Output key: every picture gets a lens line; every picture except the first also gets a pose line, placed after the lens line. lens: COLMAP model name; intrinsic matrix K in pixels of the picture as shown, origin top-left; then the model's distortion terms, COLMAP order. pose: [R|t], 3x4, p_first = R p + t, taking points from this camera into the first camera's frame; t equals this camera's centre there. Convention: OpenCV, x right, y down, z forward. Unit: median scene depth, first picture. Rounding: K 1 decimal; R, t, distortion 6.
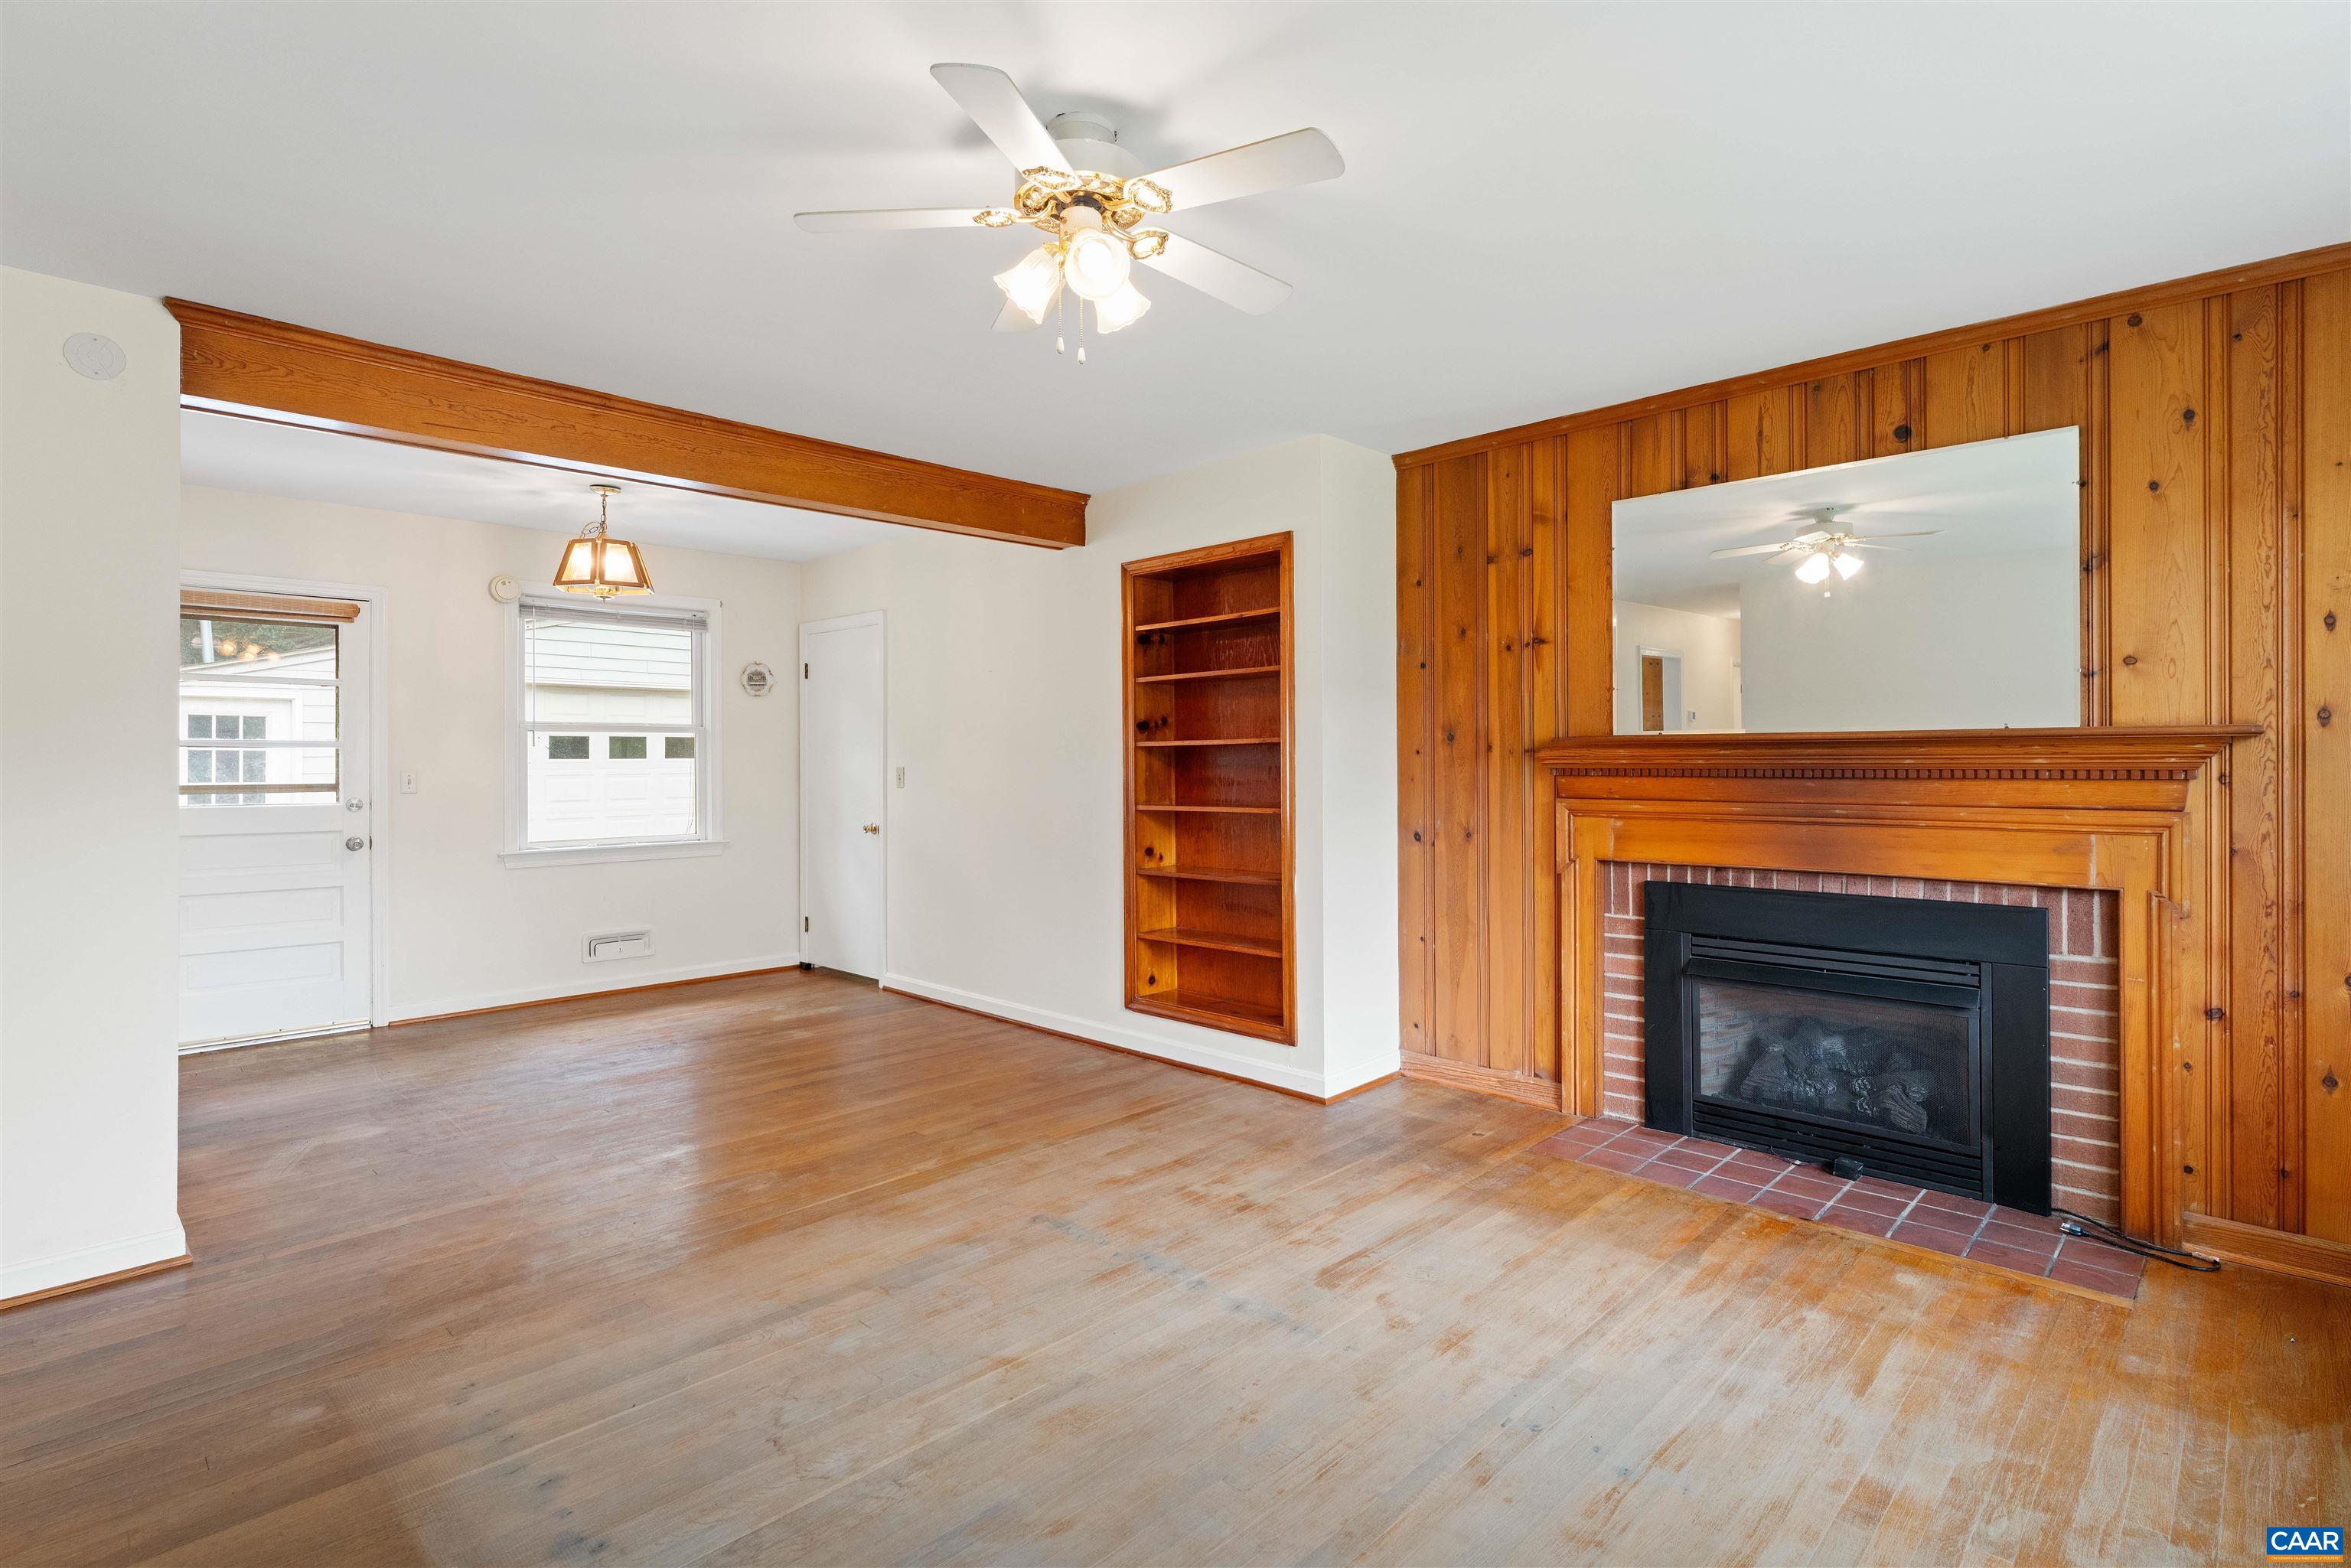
lens RADIAL K [[1131.1, 0, 1162.2], [0, 1131.1, 762.6], [0, 0, 1]] dist [0.003168, -0.002281]
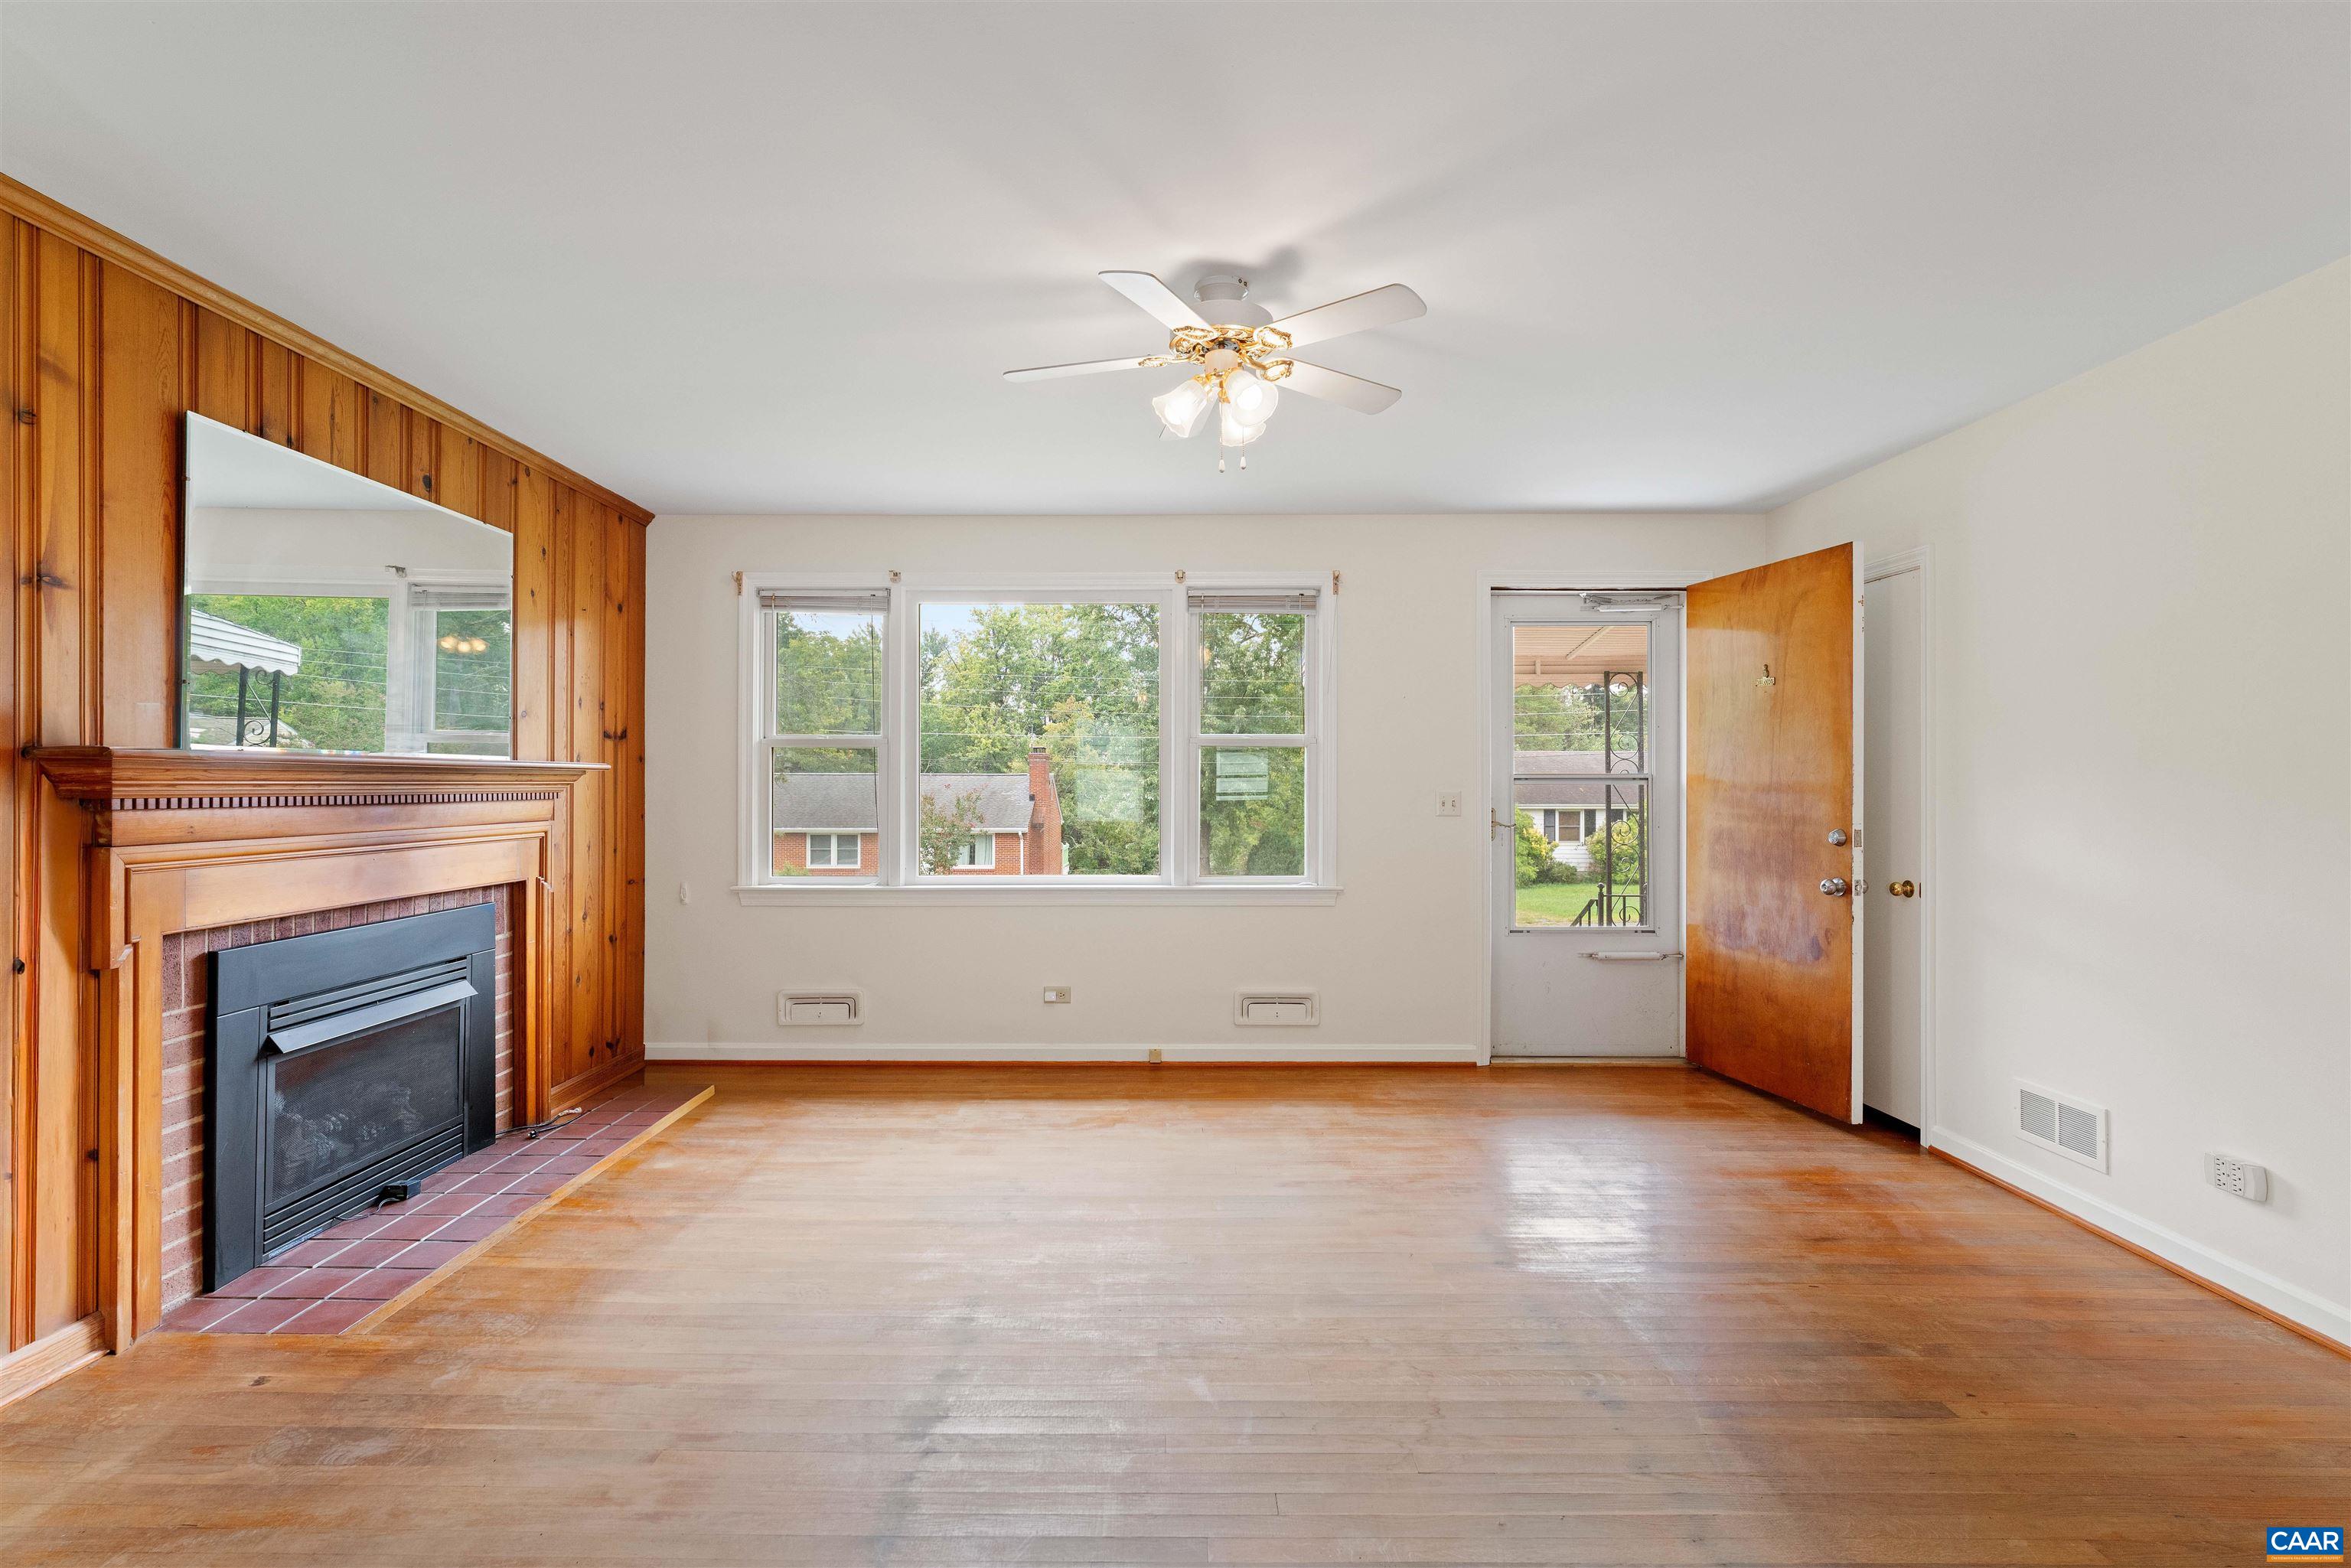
lens RADIAL K [[1073.3, 0, 1167.4], [0, 1073.3, 780.5], [0, 0, 1]] dist [0.000864, -0.000766]
pose [[-0.698320, 0.004558, 0.715772, -0.486459], [0.002547, 0.999989, -0.003883, -0.000996], [-0.715782, -0.000888, -0.698324, 1.028499]]
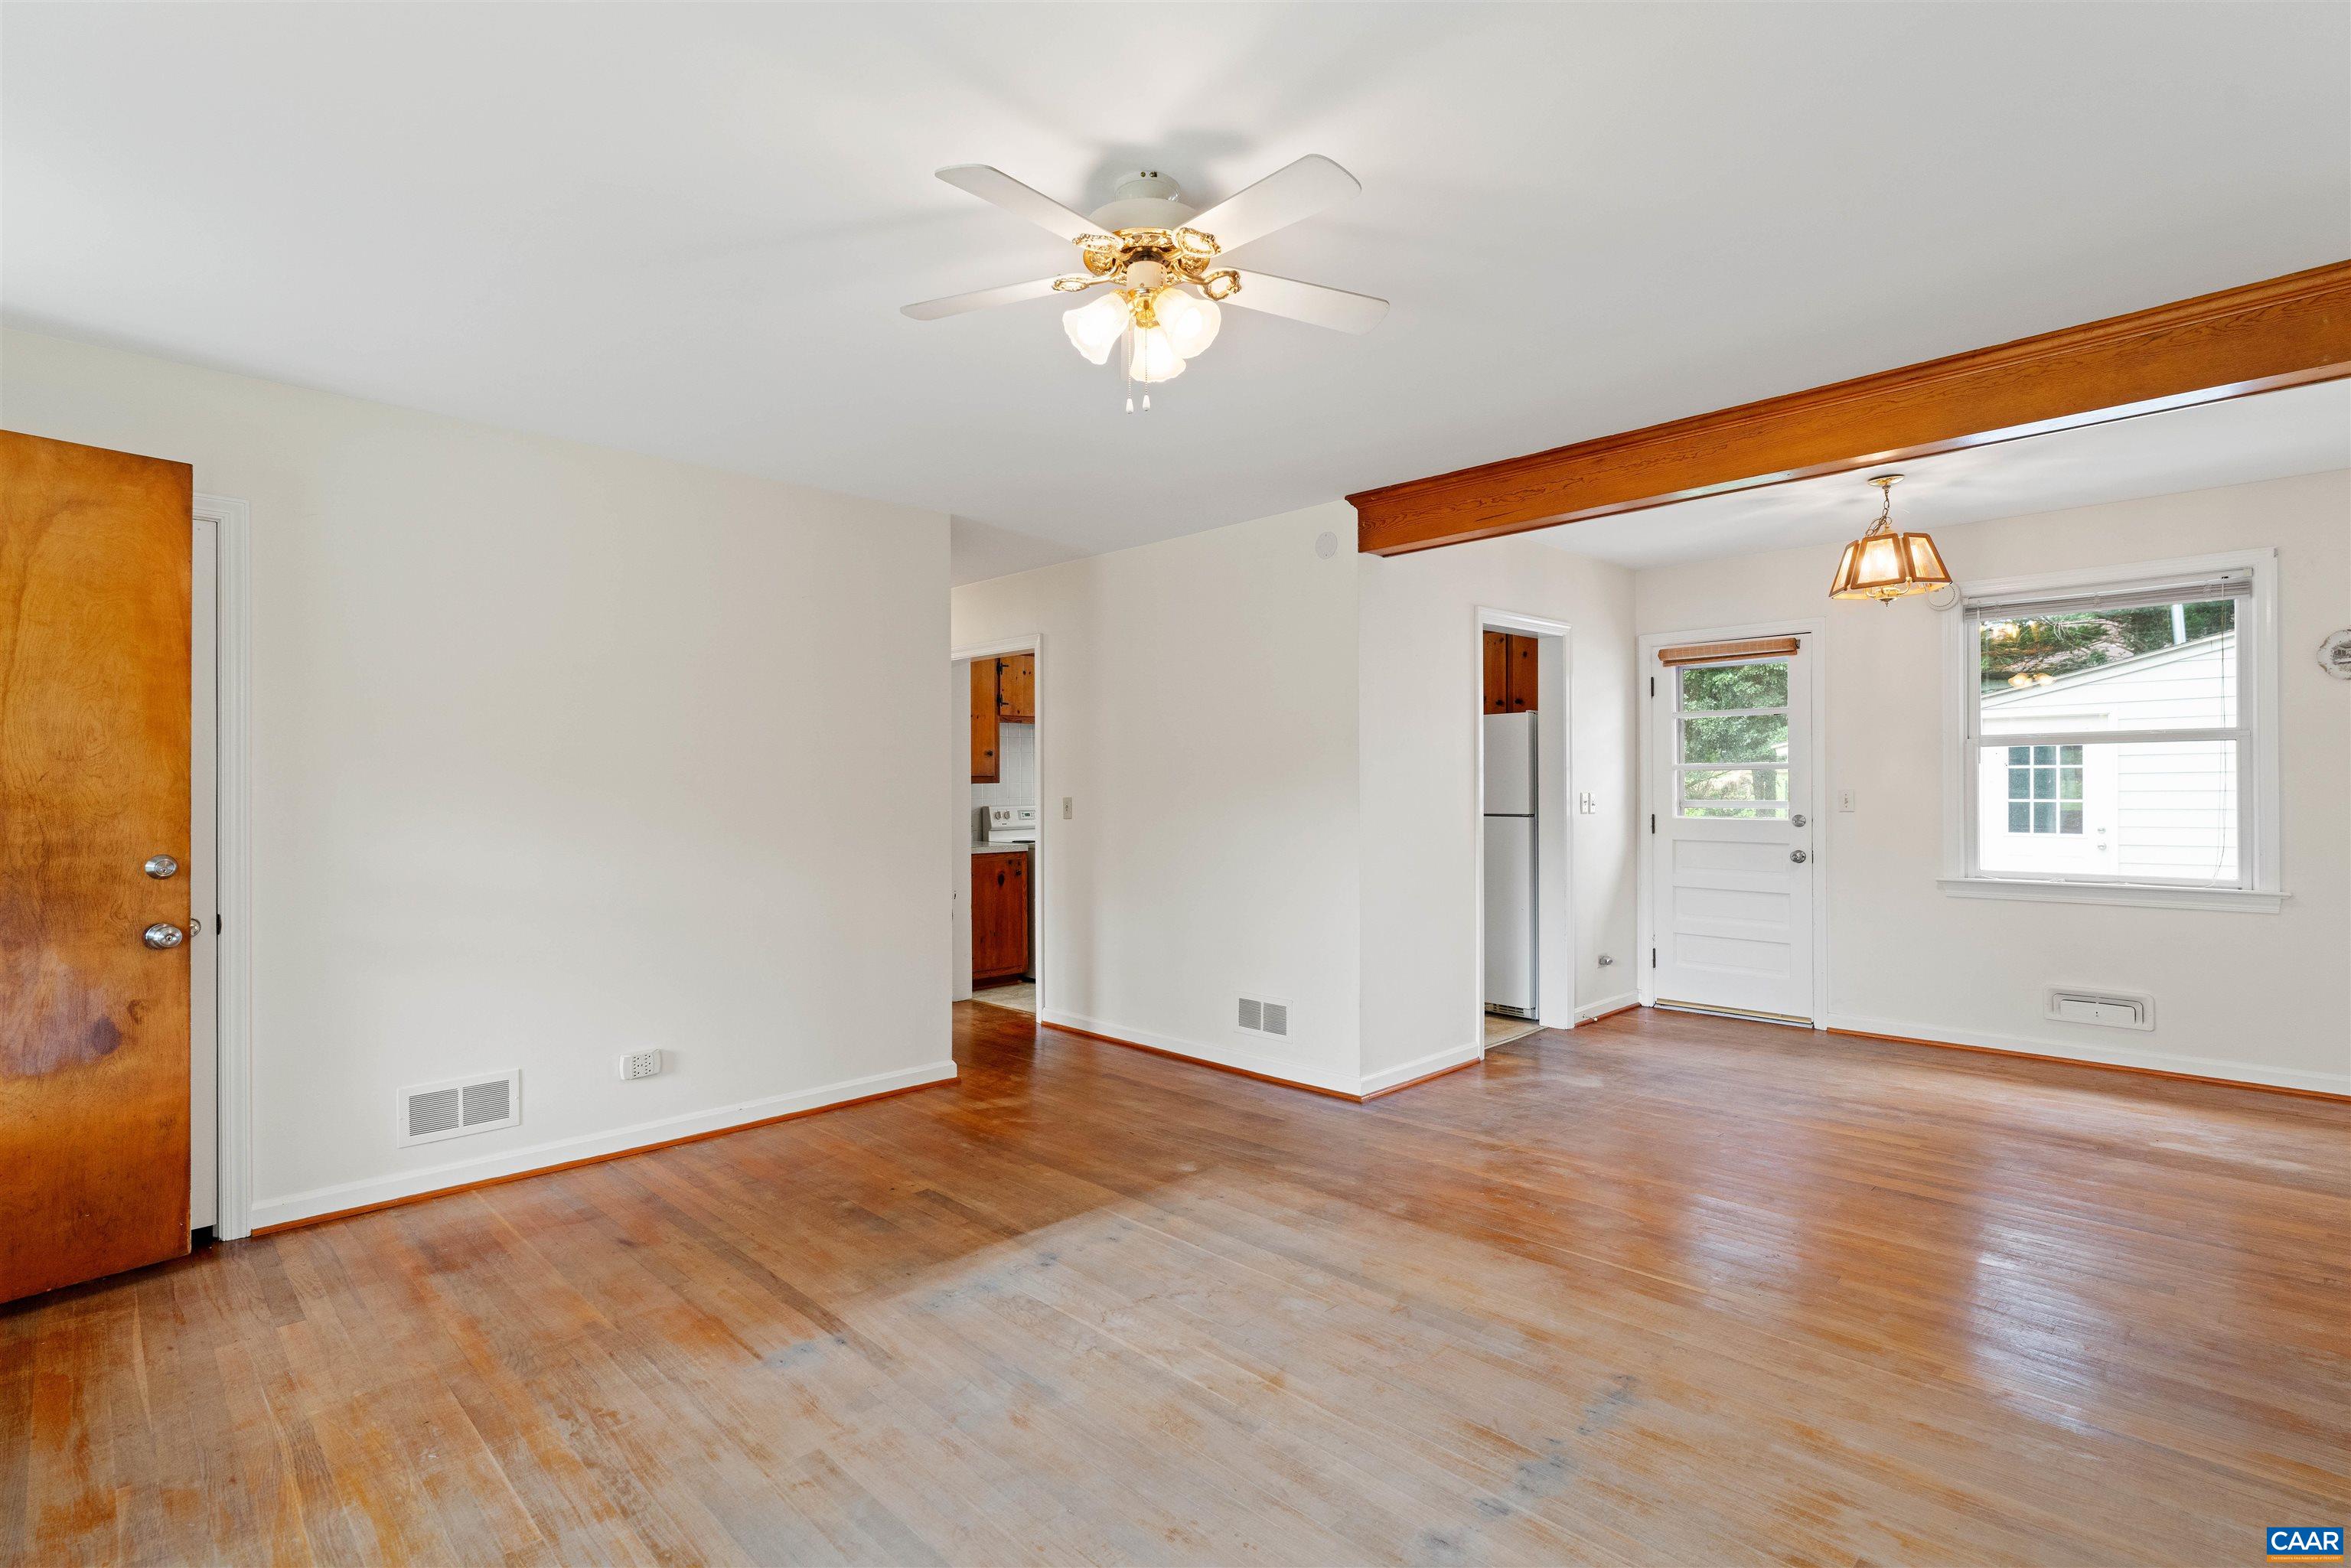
lens RADIAL K [[1131.1, 0, 1169.0], [0, 1131.1, 776.1], [0, 0, 1]] dist [0.003168, -0.002281]
pose [[-0.019439, -0.005942, -0.999793, 0.536348], [0.004663, 0.999971, -0.006033, -0.002828], [0.999800, -0.004779, -0.019411, 0.567377]]
